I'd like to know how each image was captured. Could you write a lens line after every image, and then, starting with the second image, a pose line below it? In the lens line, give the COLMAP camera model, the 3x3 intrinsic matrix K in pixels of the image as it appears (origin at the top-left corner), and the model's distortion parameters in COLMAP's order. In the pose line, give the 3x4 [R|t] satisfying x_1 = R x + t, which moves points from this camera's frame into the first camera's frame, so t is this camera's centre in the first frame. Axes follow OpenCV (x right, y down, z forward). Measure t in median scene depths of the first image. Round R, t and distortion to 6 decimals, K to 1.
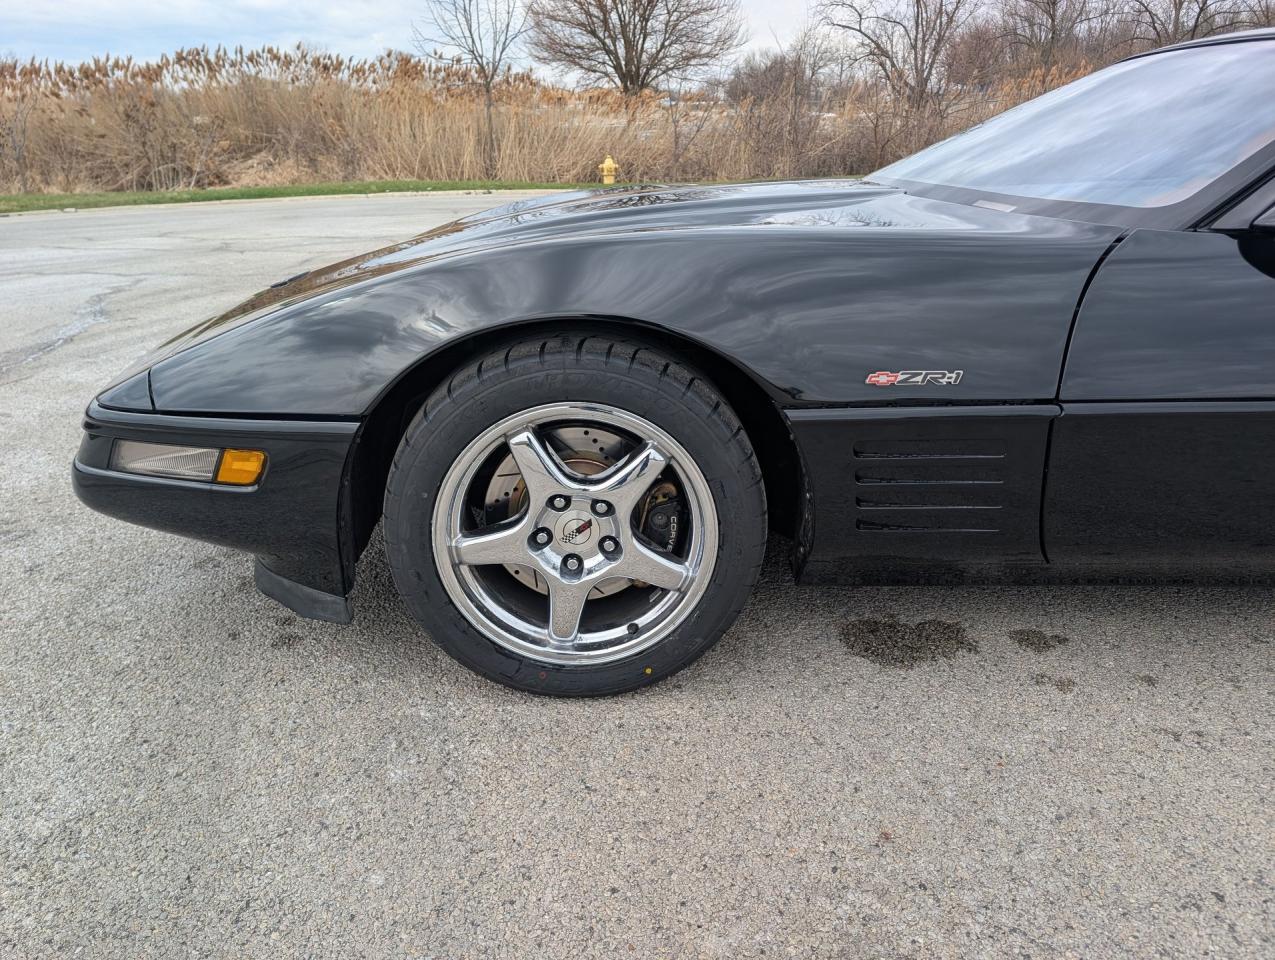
lens RADIAL K [[925.7, 0, 620.8], [0, 925.7, 461.7], [0, 0, 1]] dist [0.008575, 0.000817]
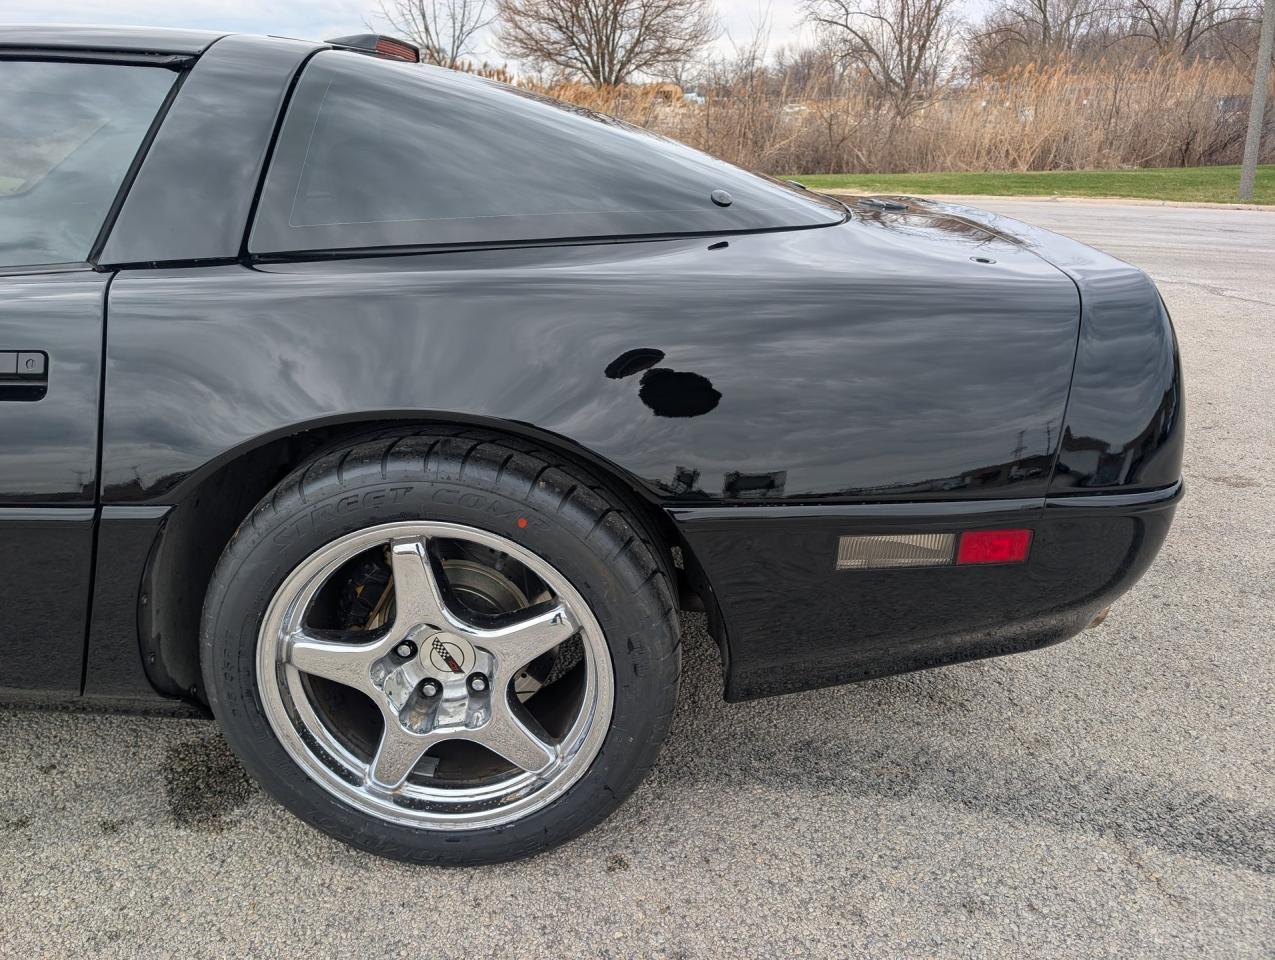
lens RADIAL K [[924.8, 0, 623.1], [0, 924.8, 478.5], [0, 0, 1]] dist [0.008318, -0.003264]
pose [[0.999205, 0.019409, -0.034823, 0.091202], [-0.018698, 0.999612, 0.020623, -0.006048], [0.035209, -0.019956, 0.999181, 0.010791]]
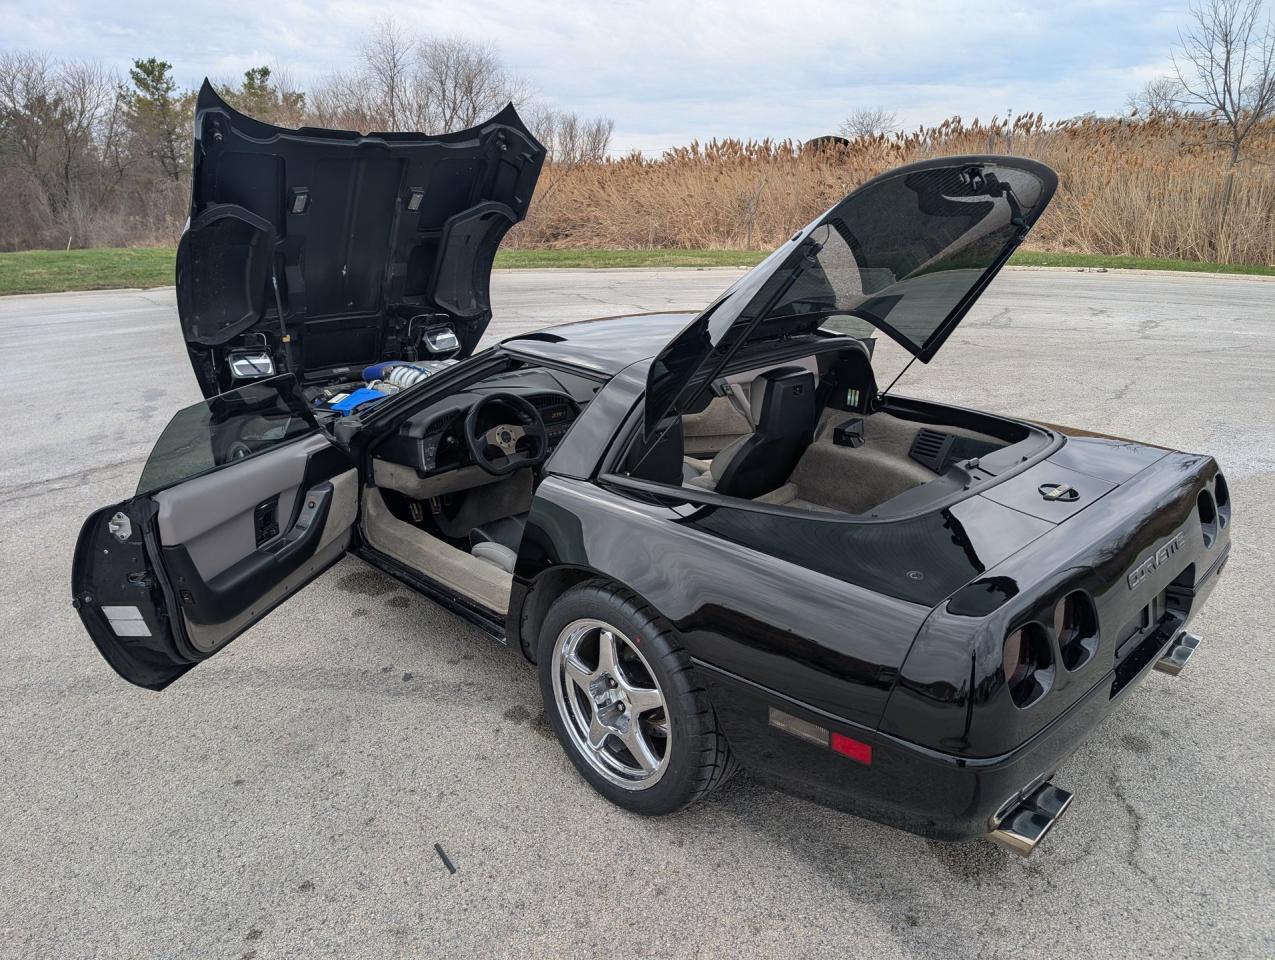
lens RADIAL K [[896.3, 0, 660.0], [0, 896.3, 479.6], [0, 0, 1]] dist [0.028376, -0.027561]
pose [[0.704414, 0.227907, -0.672205, 0.135223], [-0.244595, 0.966983, 0.071535, -0.022523], [0.666314, 0.114028, 0.736901, -0.007433]]
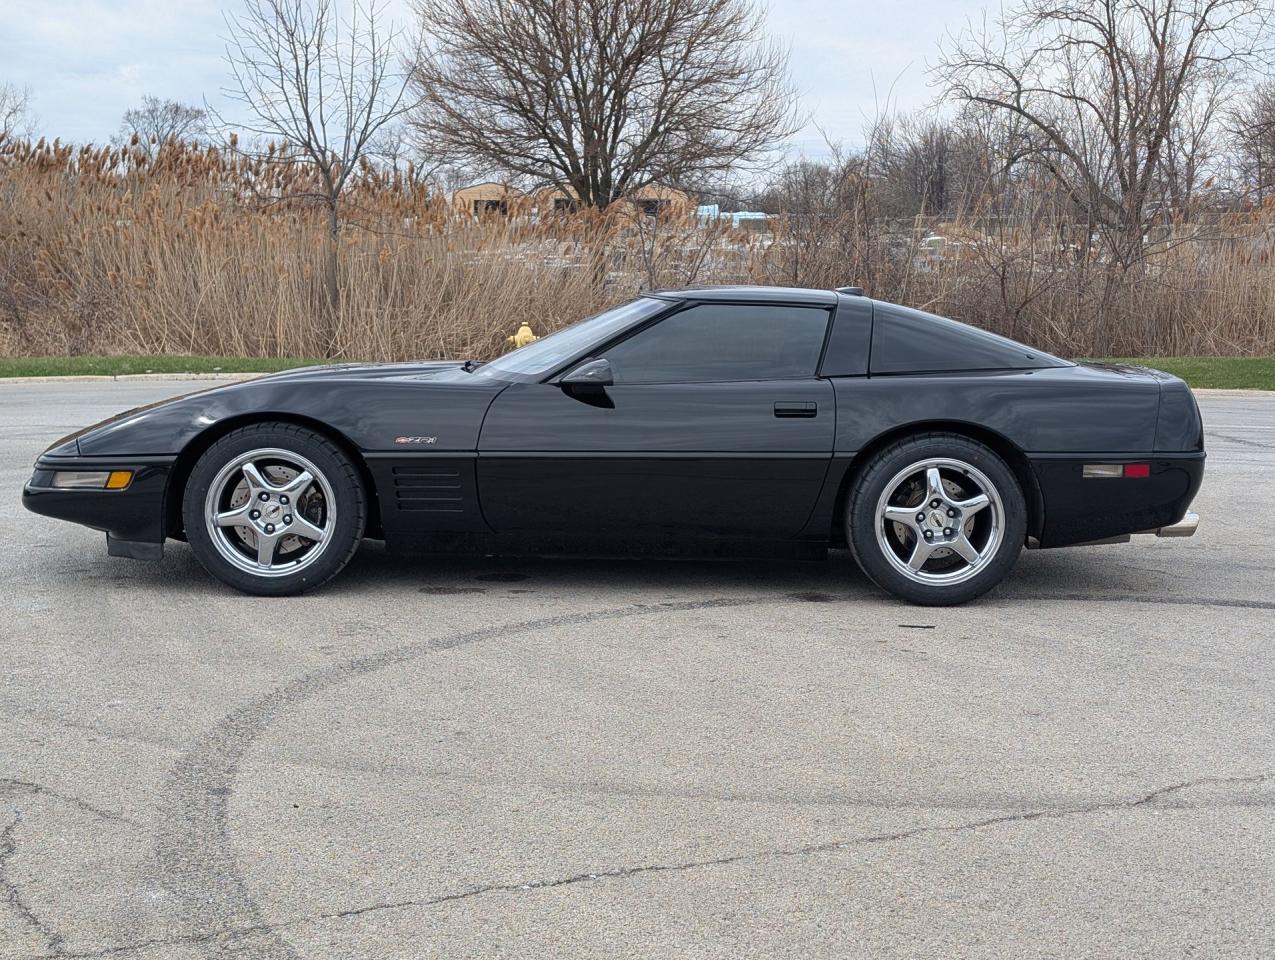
lens RADIAL K [[2068.1, 0, 637.5], [0, 2068.1, 480.0], [0, 0, 1]] dist [0.108116, -0.070078]
pose [[0.999863, 0.016136, 0.003796, 0.042404], [-0.014781, 0.971553, -0.236362, 0.061282], [-0.007502, 0.236273, 0.971658, -0.201789]]
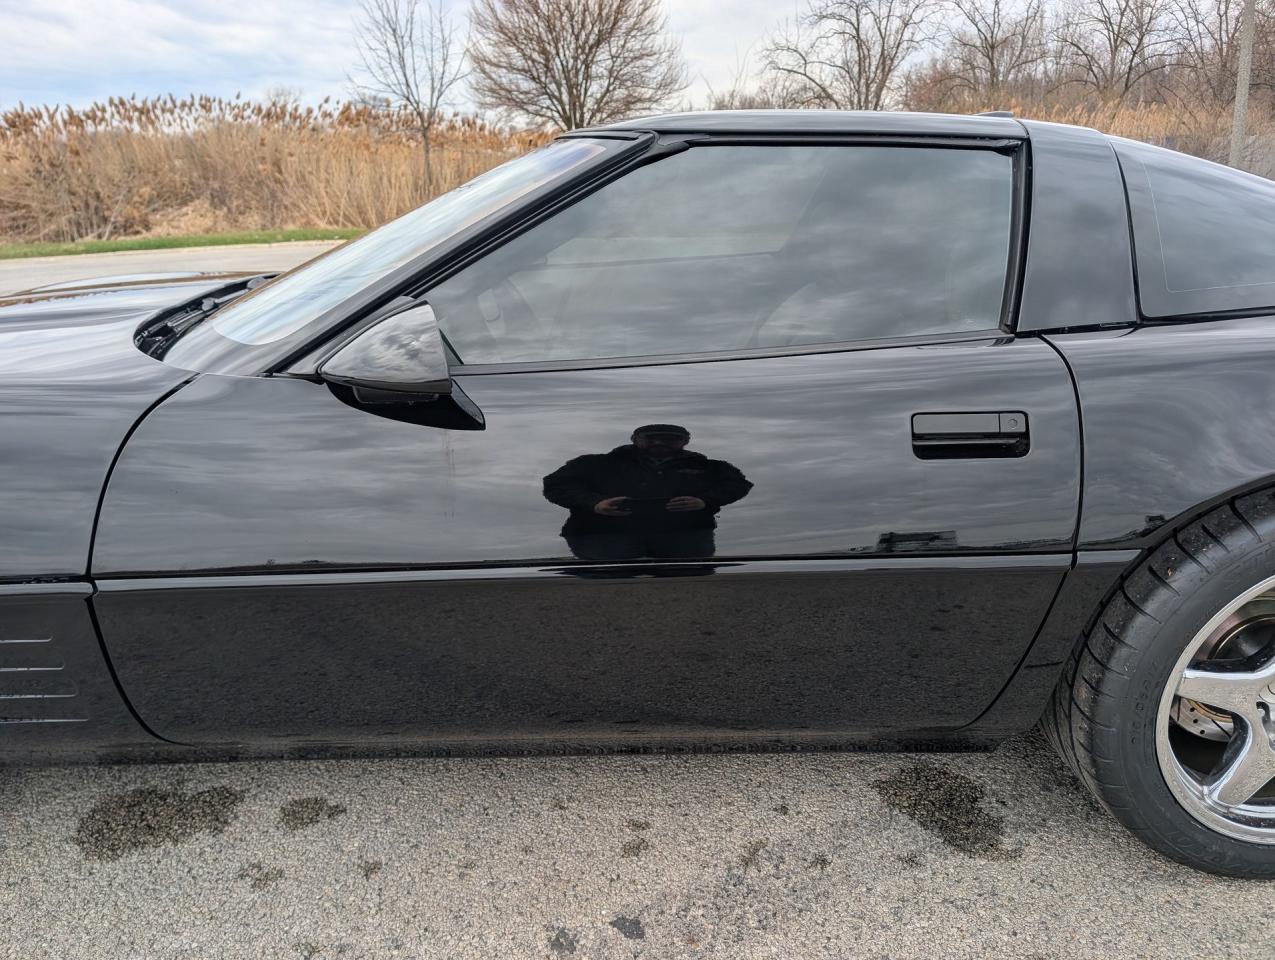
lens RADIAL K [[924.8, 0, 623.1], [0, 924.8, 478.5], [0, 0, 1]] dist [0.008318, -0.003264]
pose [[0.999717, -0.014105, 0.019131, 0.046485], [0.014532, 0.999644, -0.022363, -0.006377], [-0.018809, 0.022635, 0.999567, 0.006902]]
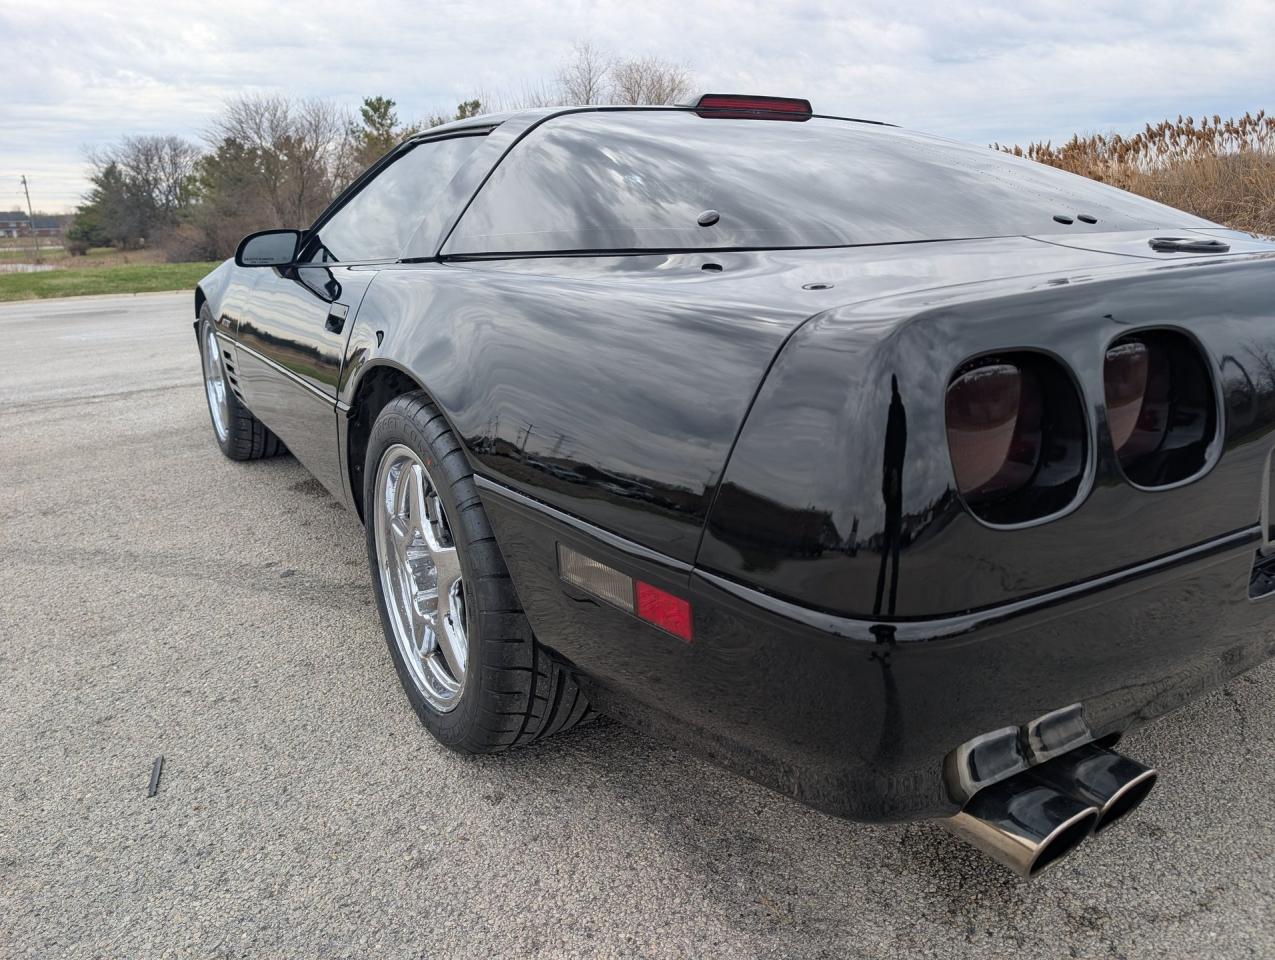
lens RADIAL K [[911.9, 0, 650.7], [0, 911.9, 485.7], [0, 0, 1]] dist [0.008449, -0.003514]
pose [[0.532074, 0.237193, -0.812796, 0.132121], [-0.277651, 0.955757, 0.097155, -0.010156], [0.799879, 0.173980, 0.574390, 0.030962]]
